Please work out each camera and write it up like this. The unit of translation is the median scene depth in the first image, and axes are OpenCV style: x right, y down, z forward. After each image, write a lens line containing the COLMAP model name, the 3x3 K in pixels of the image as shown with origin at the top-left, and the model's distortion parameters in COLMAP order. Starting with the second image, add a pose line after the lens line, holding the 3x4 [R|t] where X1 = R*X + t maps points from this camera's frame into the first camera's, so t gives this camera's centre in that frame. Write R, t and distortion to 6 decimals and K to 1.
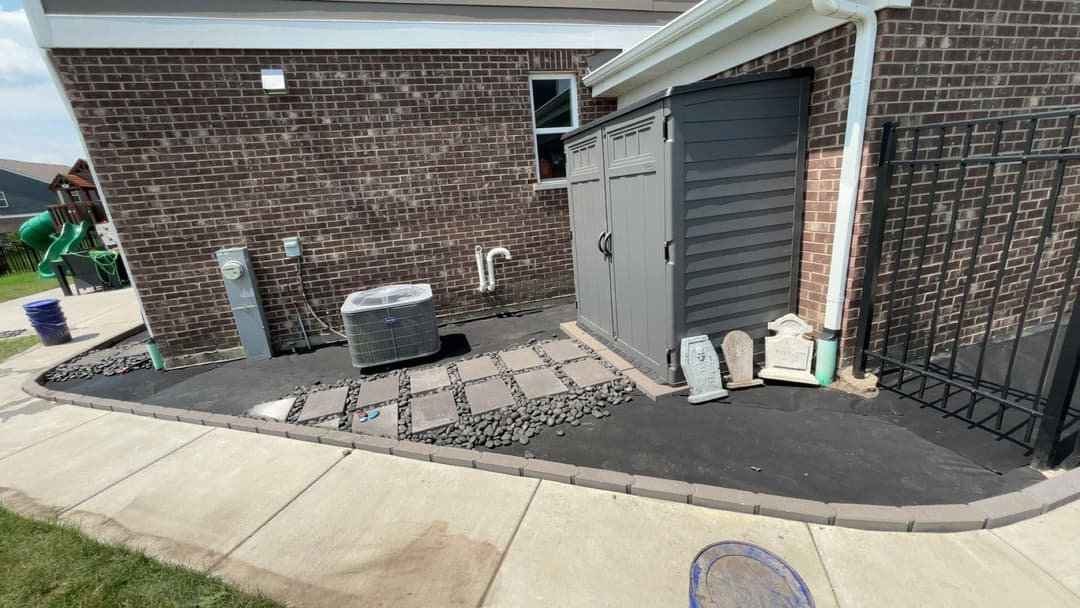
lens RADIAL K [[427.1, 0, 541.4], [0, 427.1, 309.4], [0, 0, 1]] dist [0.000985, 0.000043]
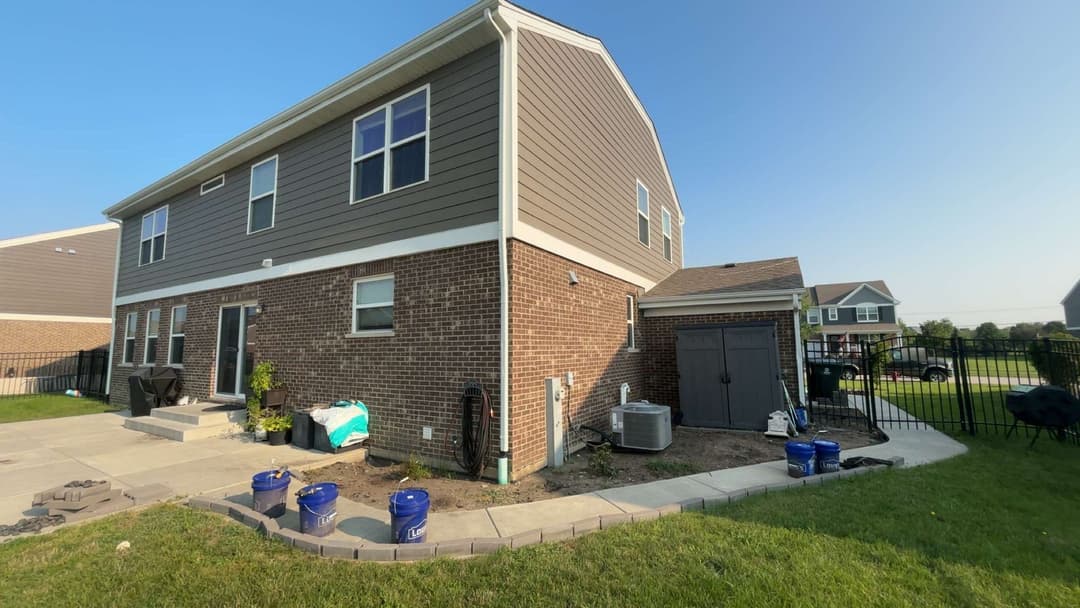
lens RADIAL K [[427.1, 0, 536.7], [0, 427.1, 302.0], [0, 0, 1]] dist [0.000985, 0.000043]
pose [[0.757005, 0.148389, 0.636337, -1.783558], [0.128895, 0.920822, -0.368066, 0.146116], [-0.640570, 0.360648, 0.677940, 0.001615]]
